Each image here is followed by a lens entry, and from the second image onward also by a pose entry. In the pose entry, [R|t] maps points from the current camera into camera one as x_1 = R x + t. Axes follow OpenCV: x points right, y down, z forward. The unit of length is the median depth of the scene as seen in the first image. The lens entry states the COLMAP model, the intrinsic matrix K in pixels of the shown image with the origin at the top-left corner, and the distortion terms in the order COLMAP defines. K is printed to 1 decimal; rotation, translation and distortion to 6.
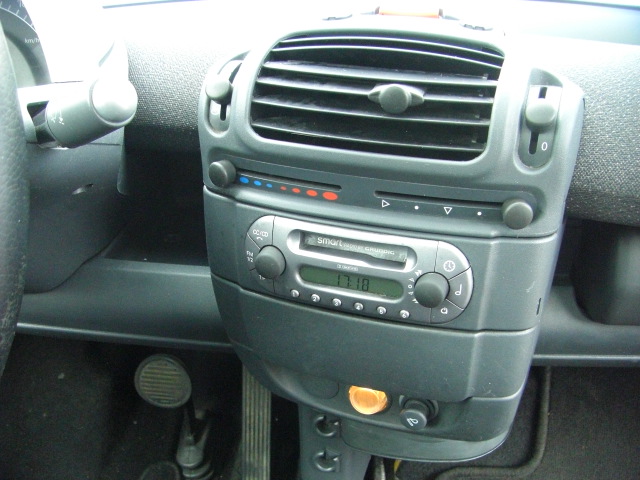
lens RADIAL K [[714.0, 0, 316.9], [0, 714.0, 271.6], [0, 0, 1]] dist [-0.123337, 0.064665]
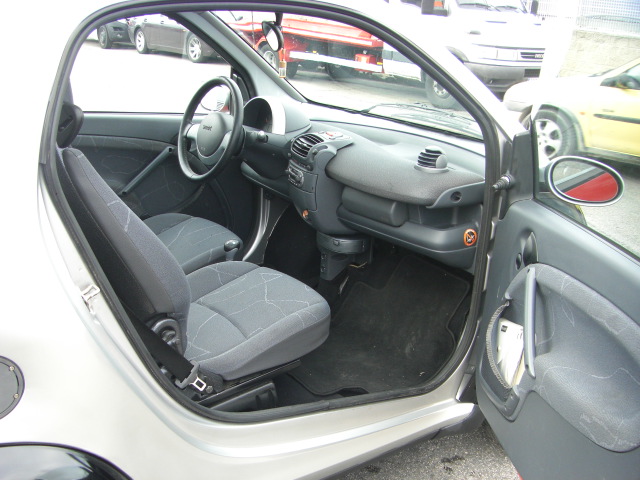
lens RADIAL K [[714.0, 0, 316.9], [0, 714.0, 271.6], [0, 0, 1]] dist [-0.123337, 0.064665]
pose [[0.680266, 0.301351, -0.668151, 4.041071], [-0.400123, 0.916442, 0.005957, 0.569641], [0.614117, 0.263290, 0.744001, -2.744334]]
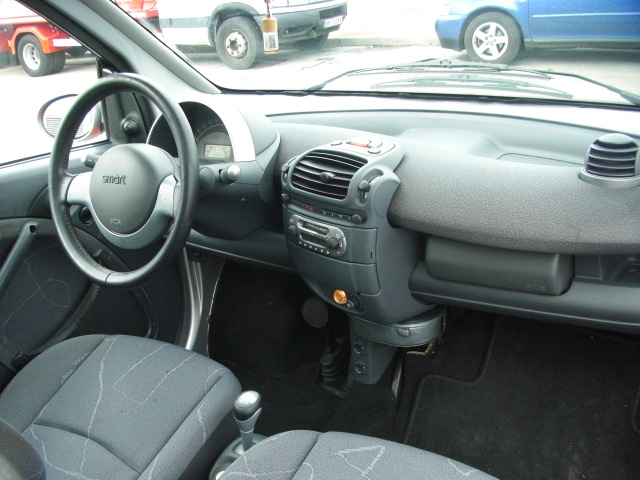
lens RADIAL K [[714.0, 0, 316.9], [0, 714.0, 271.6], [0, 0, 1]] dist [-0.123337, 0.064665]
pose [[0.885601, 0.129551, -0.446013, 1.354323], [-0.156456, 0.987397, -0.023854, 0.207722], [0.437302, 0.090907, 0.894708, -1.529145]]
